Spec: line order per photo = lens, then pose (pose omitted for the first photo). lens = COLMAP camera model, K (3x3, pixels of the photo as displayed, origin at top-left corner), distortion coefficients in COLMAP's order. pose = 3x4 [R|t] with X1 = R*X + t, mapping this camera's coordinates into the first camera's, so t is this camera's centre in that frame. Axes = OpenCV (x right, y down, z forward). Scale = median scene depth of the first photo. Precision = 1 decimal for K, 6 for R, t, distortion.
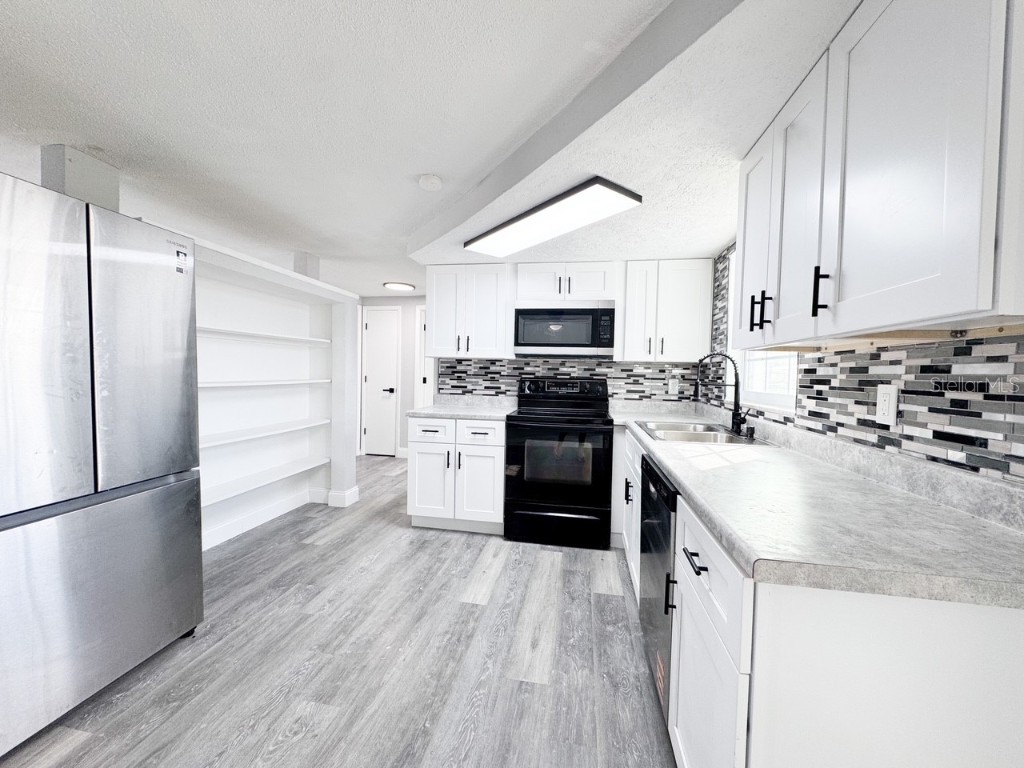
lens RADIAL K [[407.9, 0, 510.5], [0, 407.9, 385.3], [0, 0, 1]] dist [-0.003460, 0.000675]
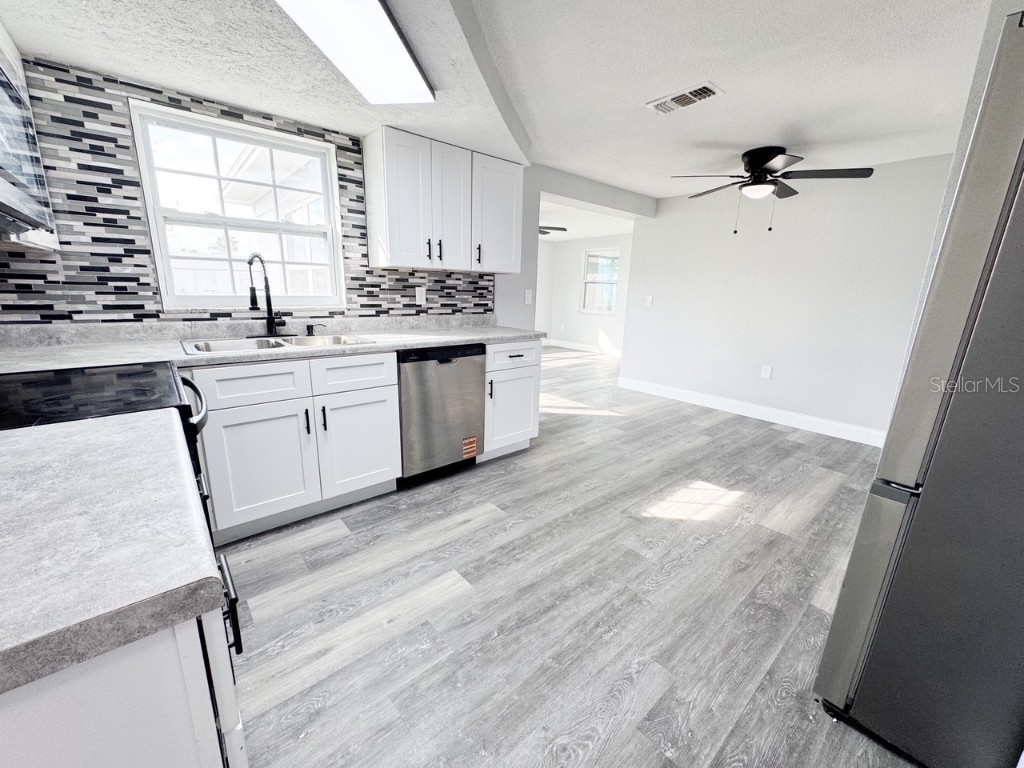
lens RADIAL K [[407.9, 0, 510.8], [0, 407.9, 385.3], [0, 0, 1]] dist [-0.003460, 0.000675]
pose [[-0.771626, -0.188170, 0.607606, -0.651175], [-0.023390, 0.962989, 0.268525, -0.064922], [-0.635646, 0.192989, -0.747469, 1.630942]]
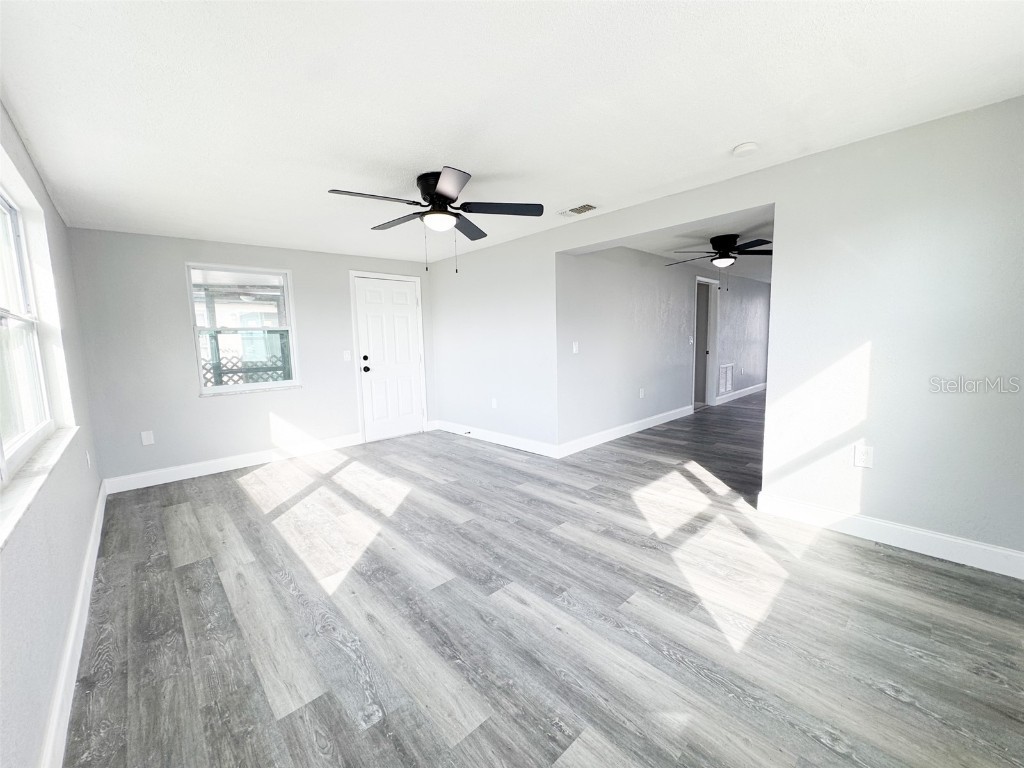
lens RADIAL K [[407.9, 0, 512.2], [0, 407.9, 385.1], [0, 0, 1]] dist [-0.003460, 0.000675]
pose [[-0.597697, 0.084735, -0.797232, 2.262576], [-0.010635, 0.993474, 0.113566, 0.042528], [0.801652, 0.076356, -0.592895, 0.163750]]
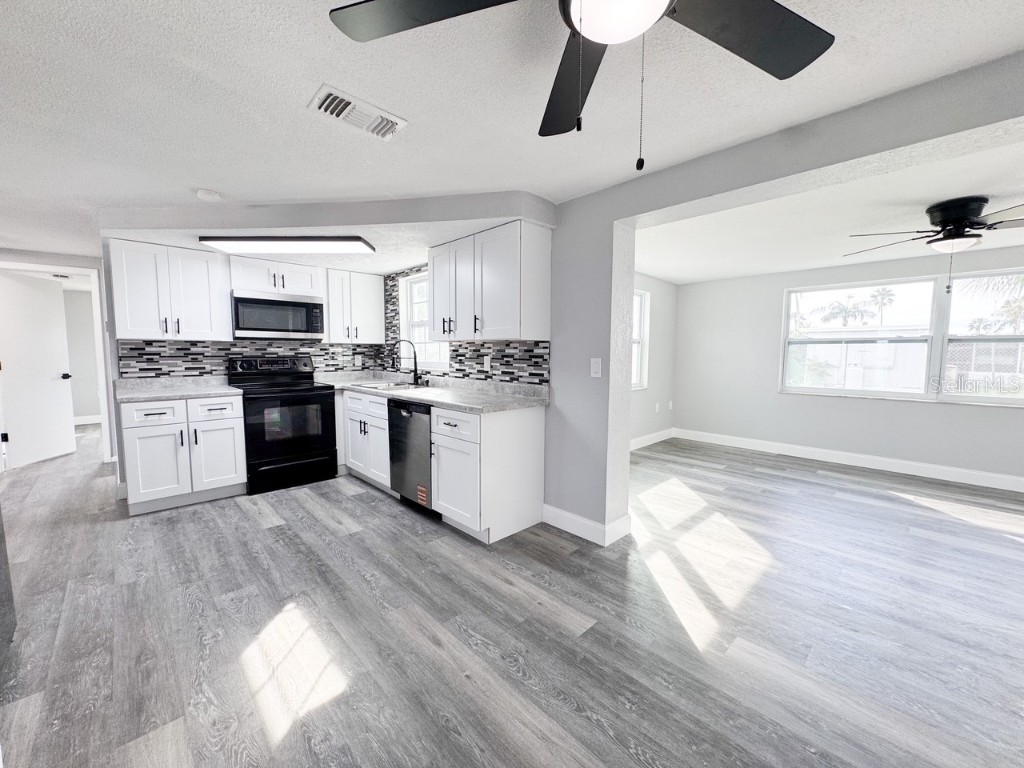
lens RADIAL K [[407.9, 0, 510.0], [0, 407.9, 384.8], [0, 0, 1]] dist [-0.003460, 0.000675]
pose [[0.590570, -0.086504, 0.802336, -0.748935], [0.034335, 0.996031, 0.082115, -0.018575], [-0.806255, -0.020946, 0.591197, -0.462878]]
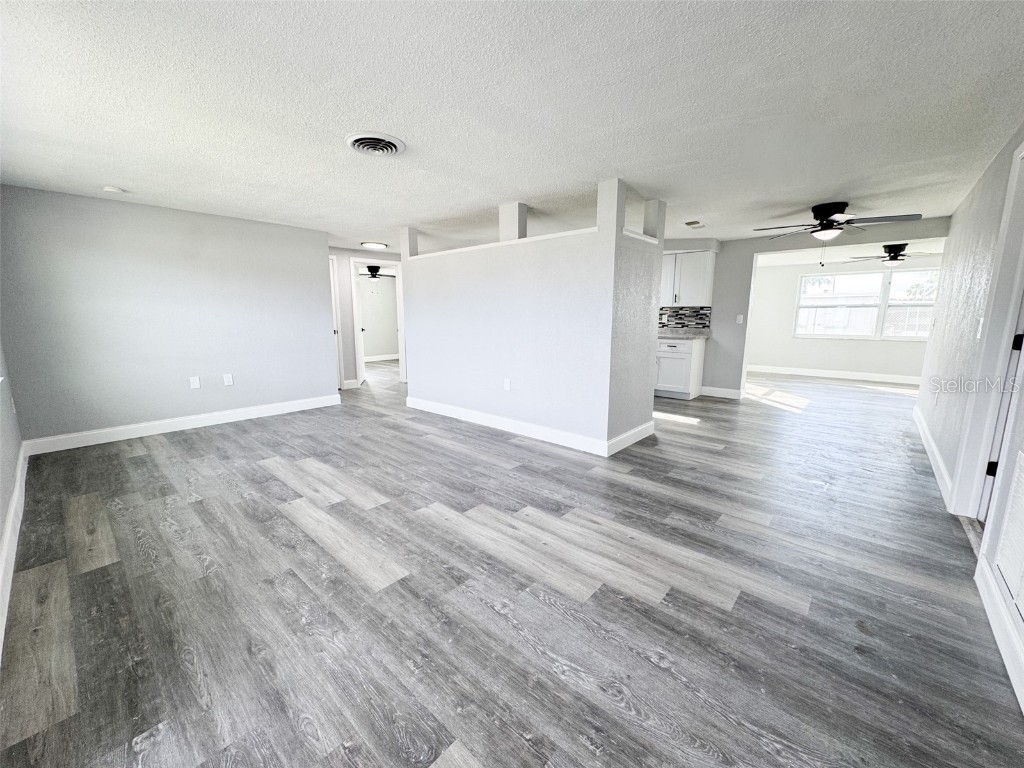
lens RADIAL K [[407.9, 0, 509.0], [0, 407.9, 385.1], [0, 0, 1]] dist [-0.003460, 0.000675]
pose [[0.525976, -0.165131, 0.834315, -2.946266], [0.037552, 0.984523, 0.171187, -0.053596], [-0.849670, -0.058710, 0.524036, -0.053121]]
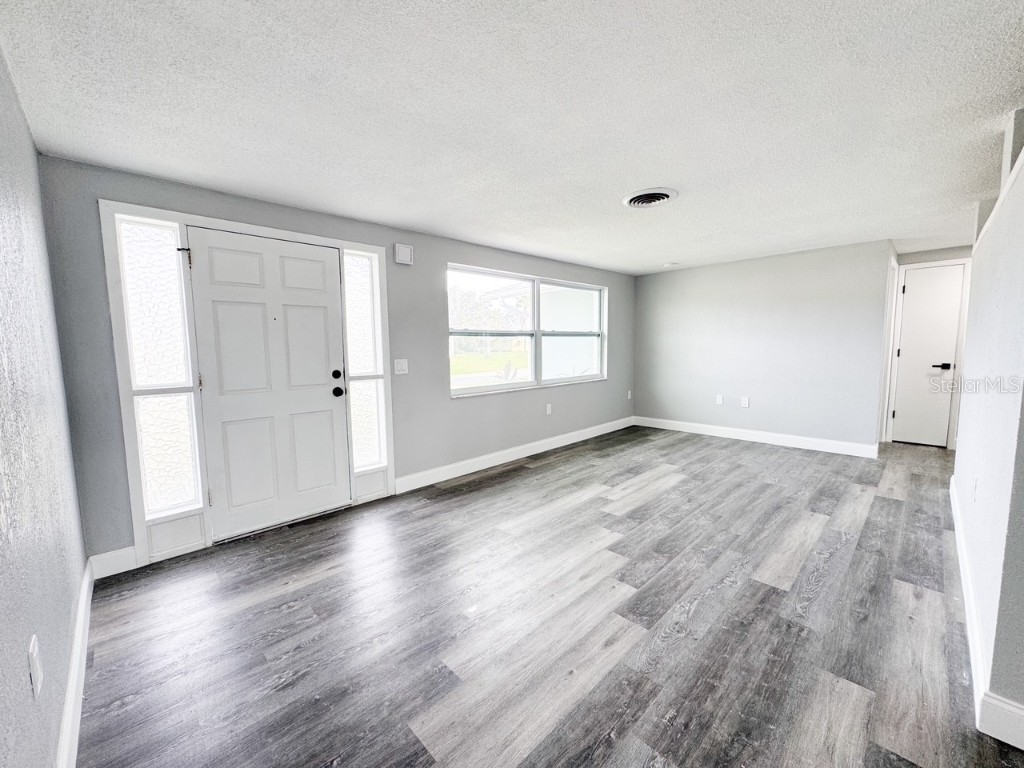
lens RADIAL K [[407.9, 0, 511.5], [0, 407.9, 384.1], [0, 0, 1]] dist [-0.003460, 0.000675]
pose [[0.809987, 0.021847, -0.586041, -1.511447], [0.014980, 0.998209, 0.057917, -0.035285], [0.586257, -0.055691, 0.808209, -0.455656]]
